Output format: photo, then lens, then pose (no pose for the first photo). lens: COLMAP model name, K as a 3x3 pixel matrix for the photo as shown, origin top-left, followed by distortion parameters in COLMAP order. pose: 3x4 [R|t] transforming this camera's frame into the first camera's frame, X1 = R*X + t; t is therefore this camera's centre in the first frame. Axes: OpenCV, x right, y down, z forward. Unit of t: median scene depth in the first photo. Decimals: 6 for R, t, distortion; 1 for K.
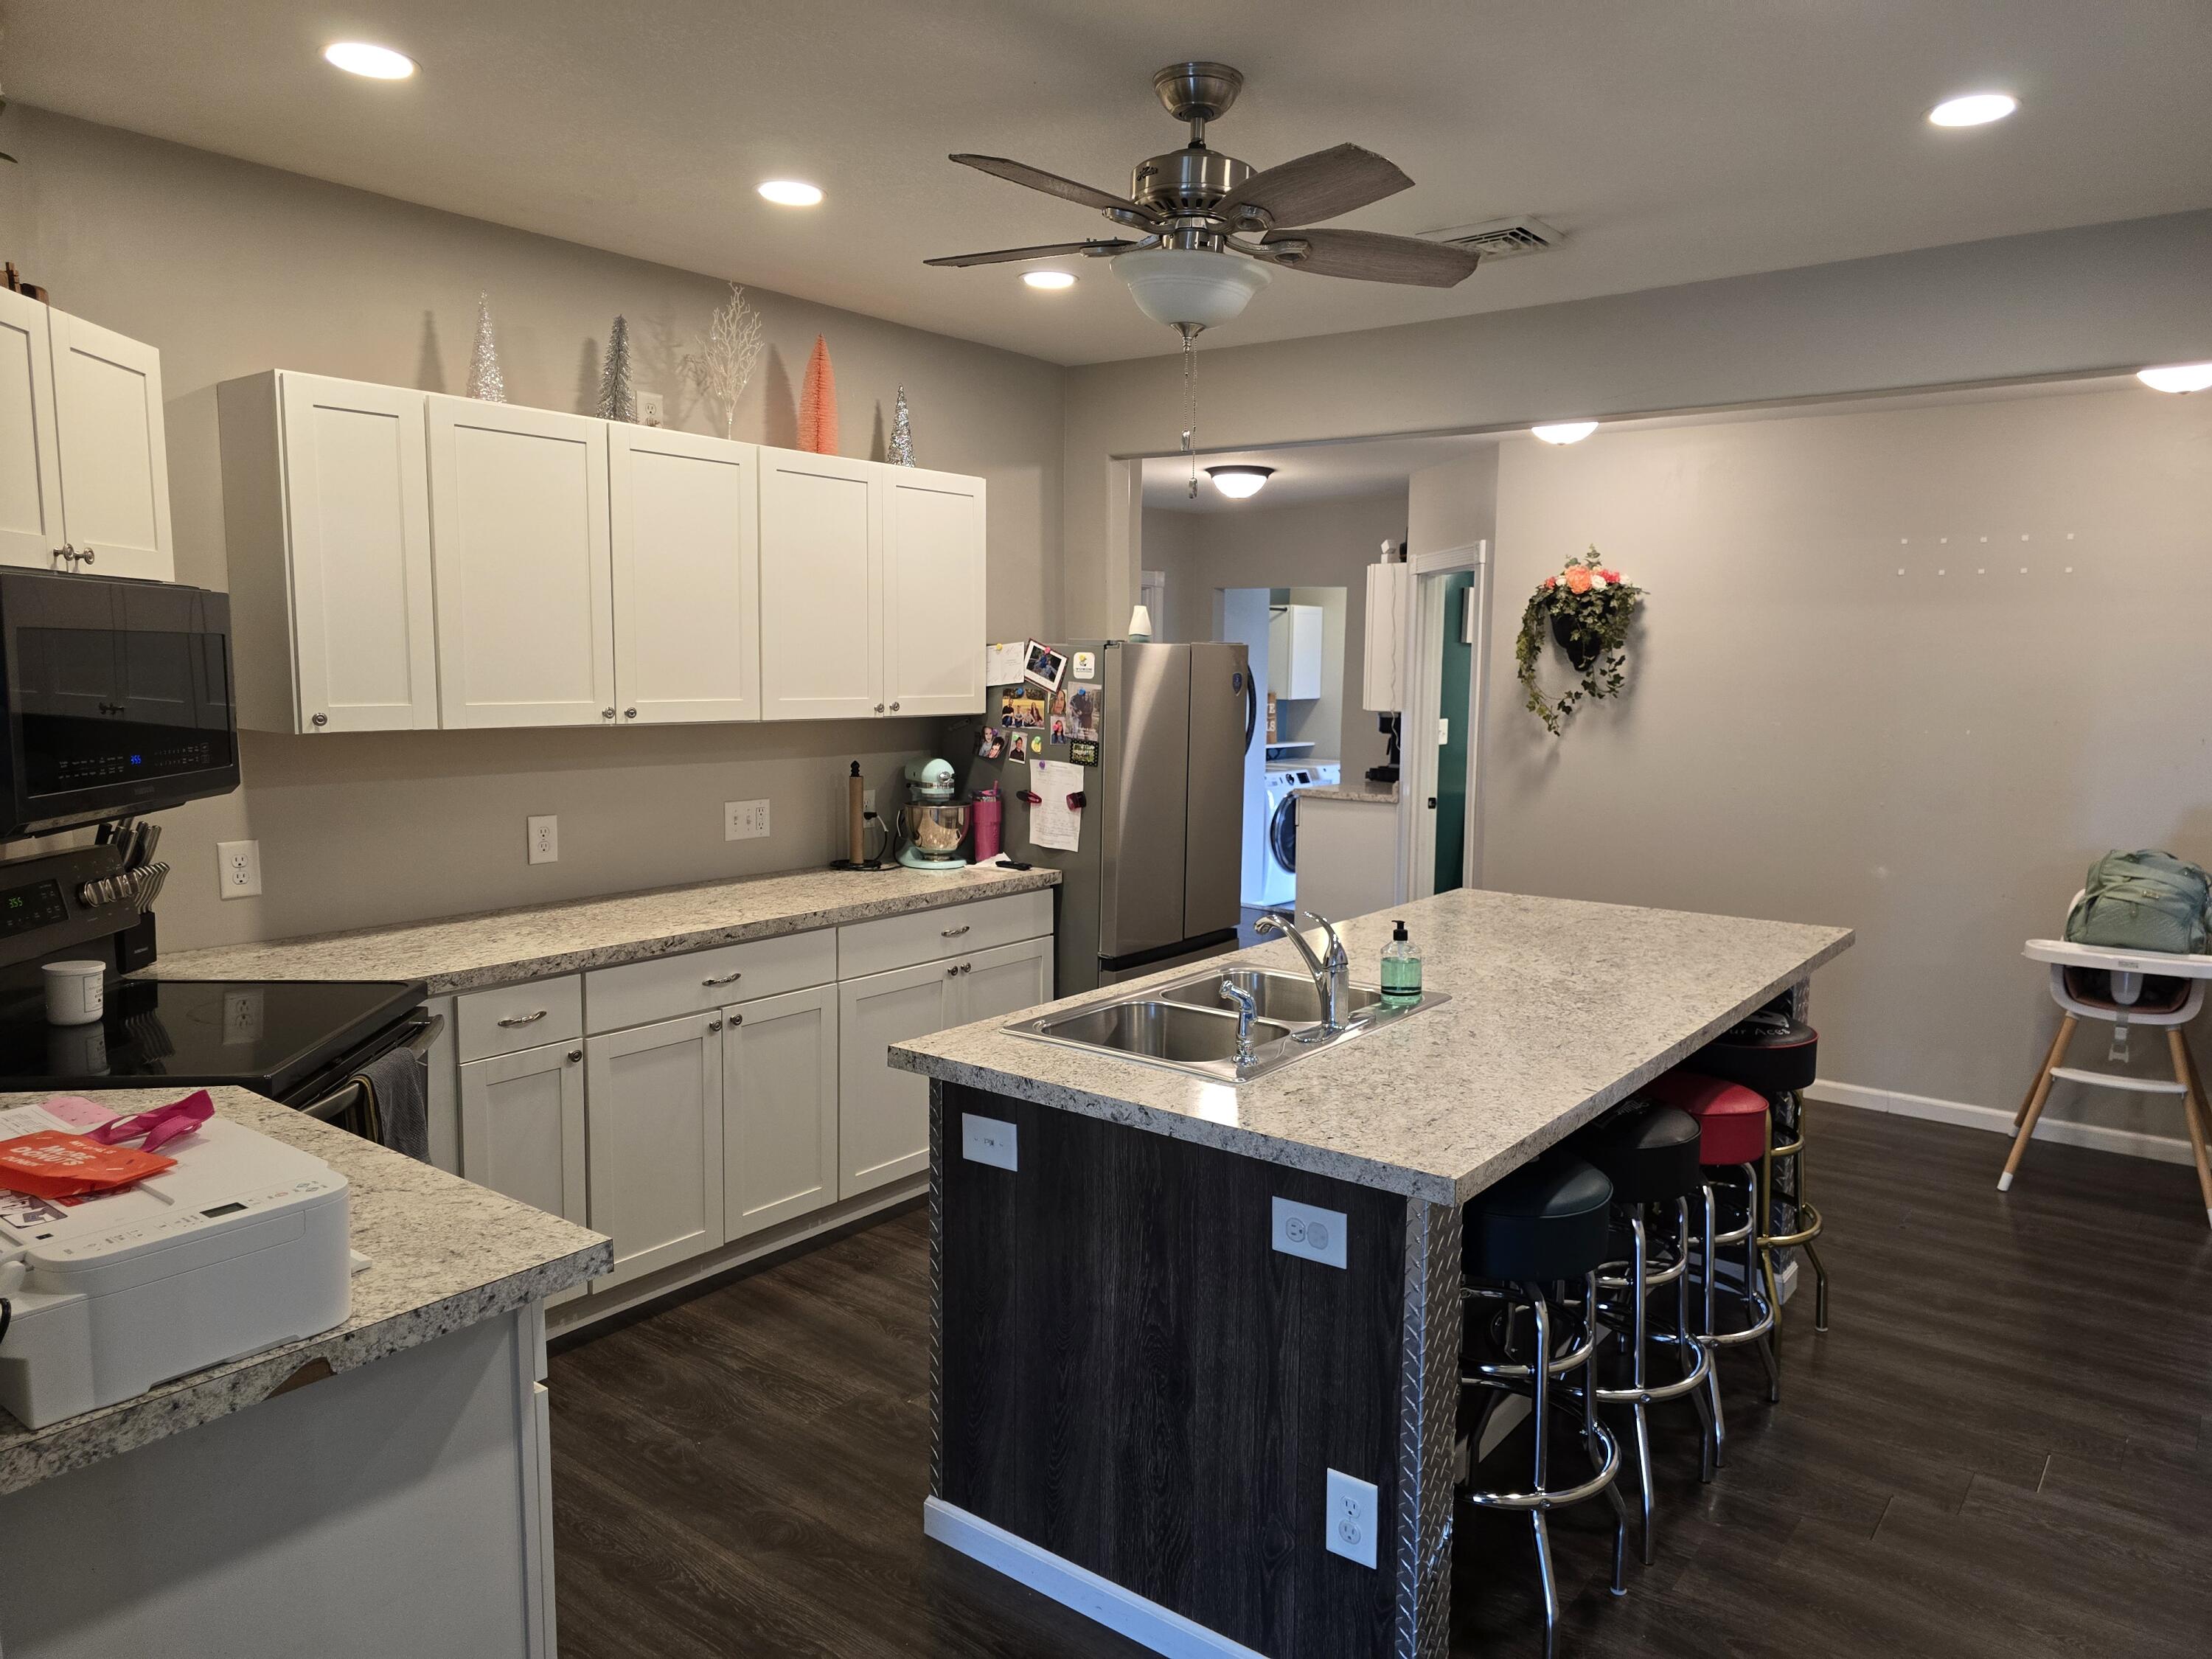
lens RADIAL K [[1480.5, 0, 1188.5], [0, 1480.5, 807.3], [0, 0, 1]] dist [0.048807, -0.028297]
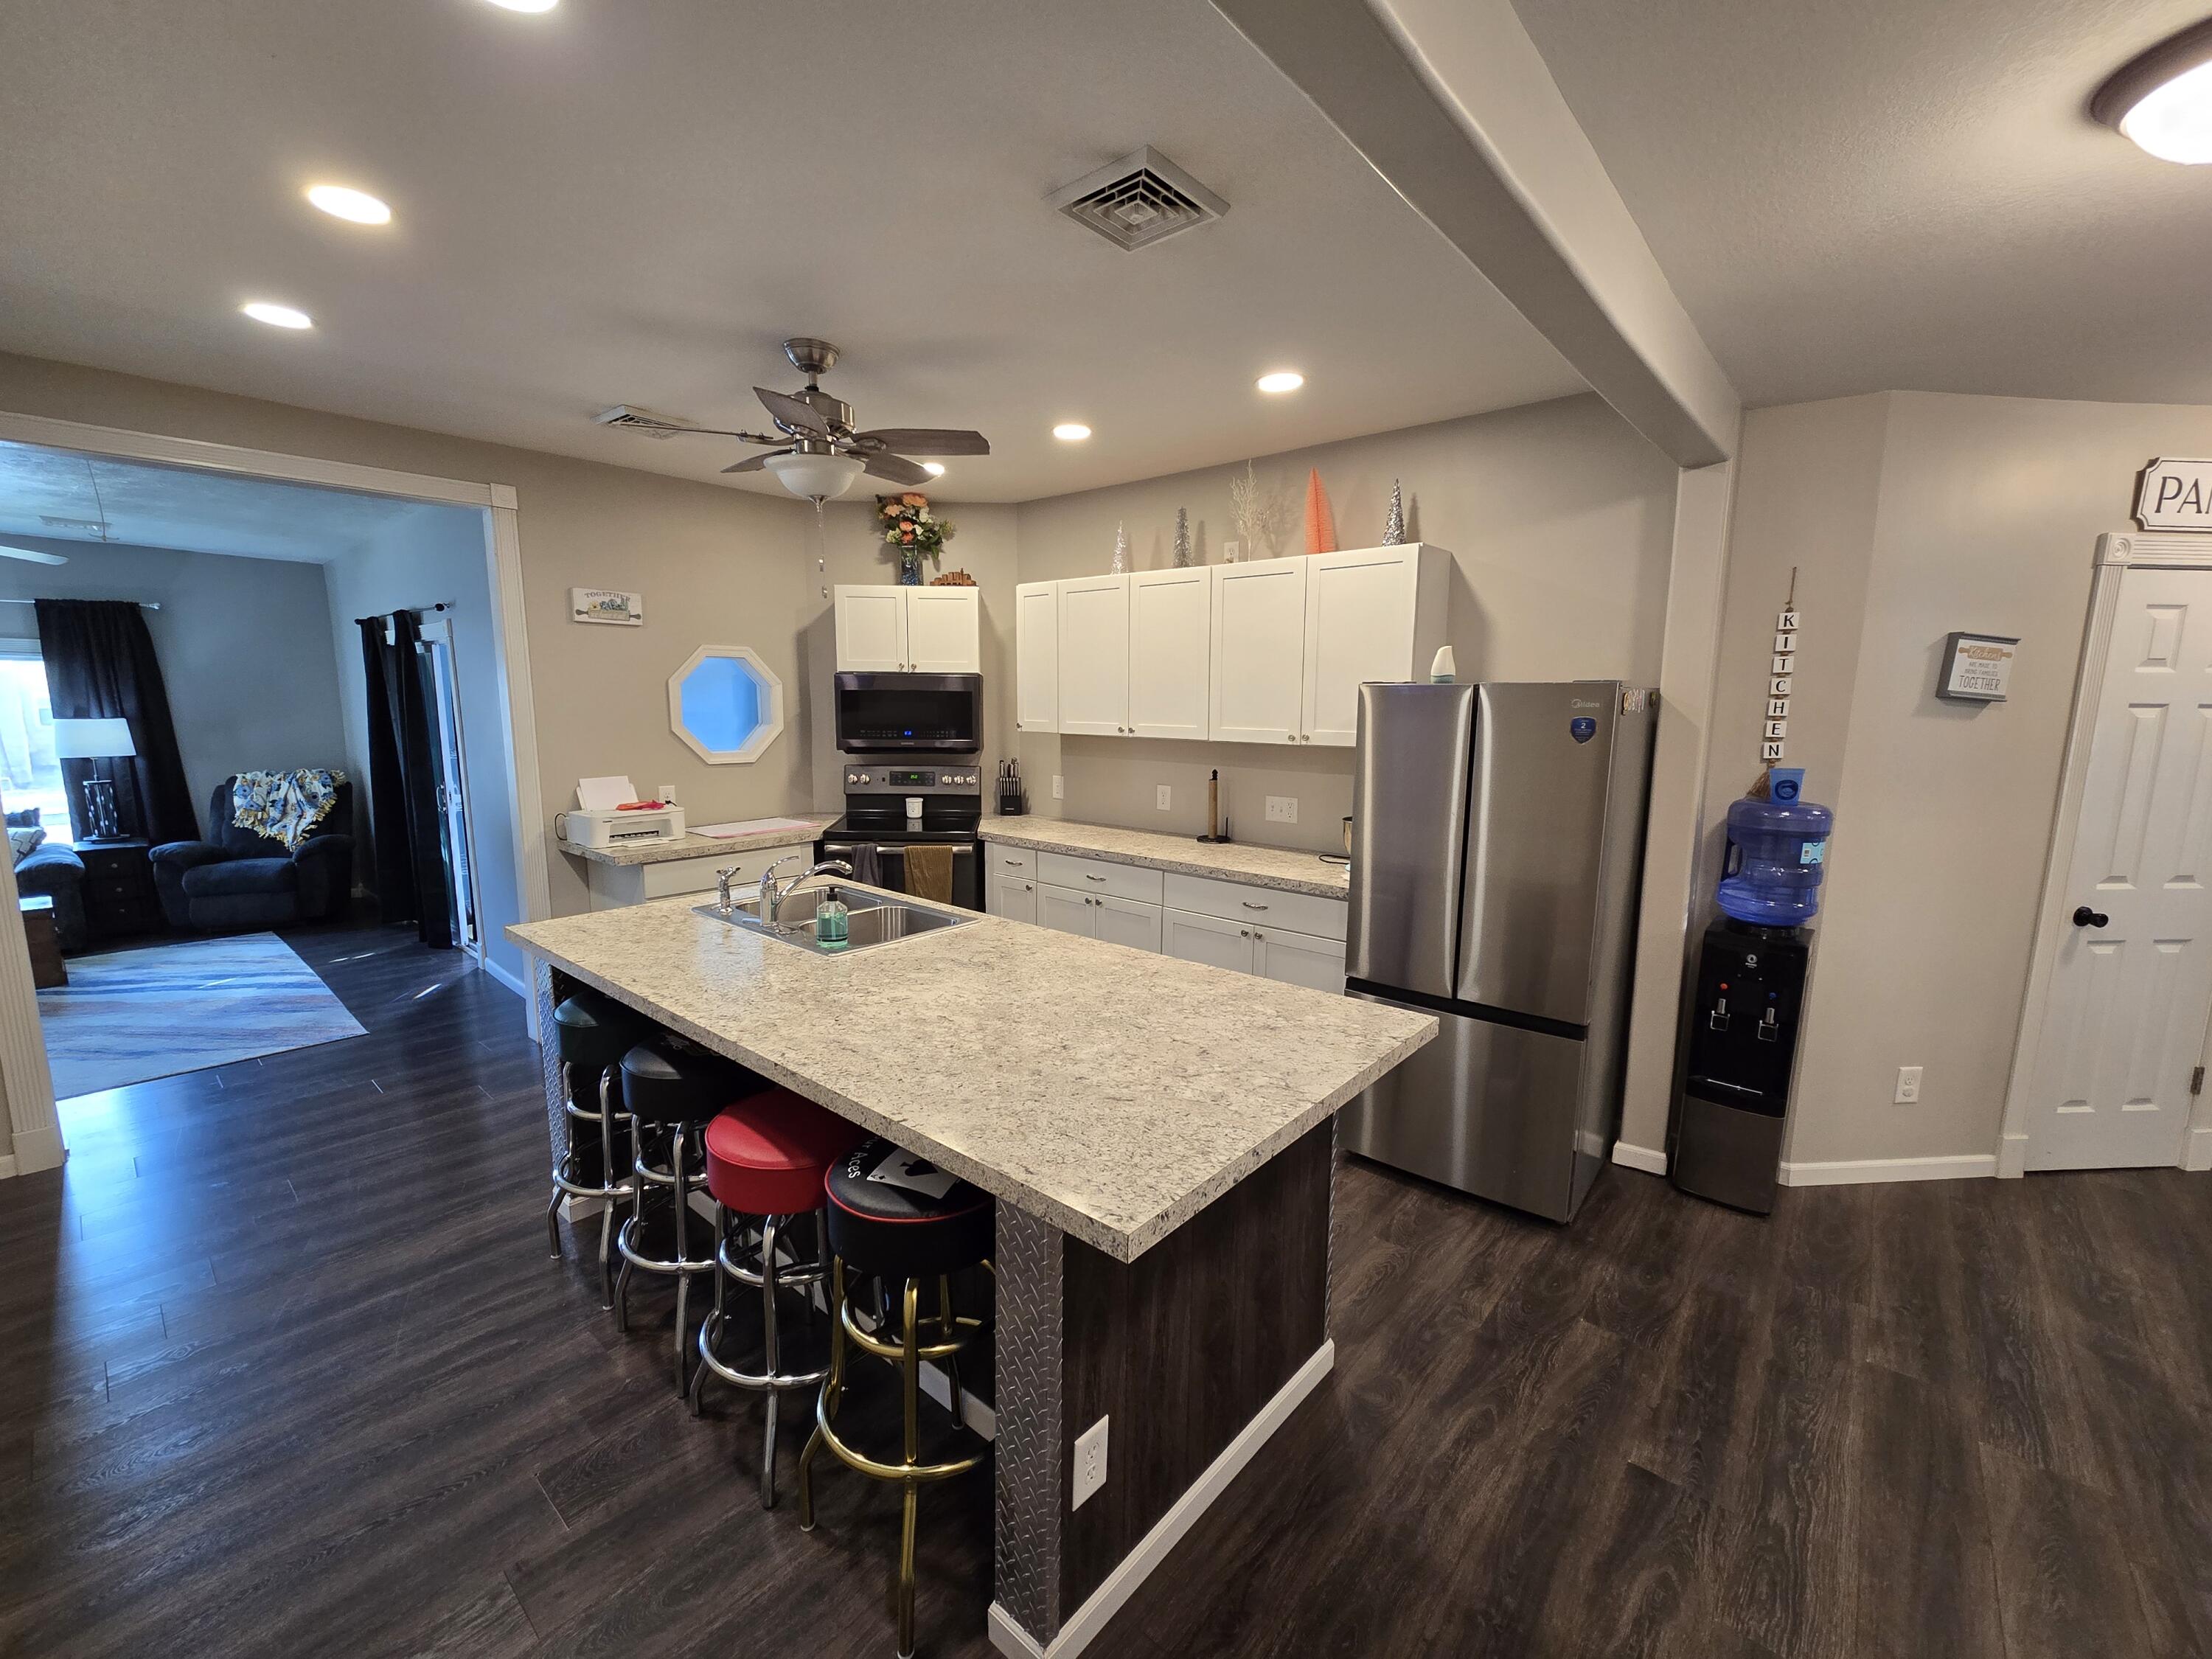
lens RADIAL K [[898.9, 0, 1099.2], [0, 898.9, 832.7], [0, 0, 1]] dist [0.001945, -0.000357]
pose [[-0.075705, 0.134117, -0.988069, 0.729400], [-0.111124, 0.983606, 0.142026, -0.090868], [0.990919, 0.120551, -0.059561, 1.019509]]
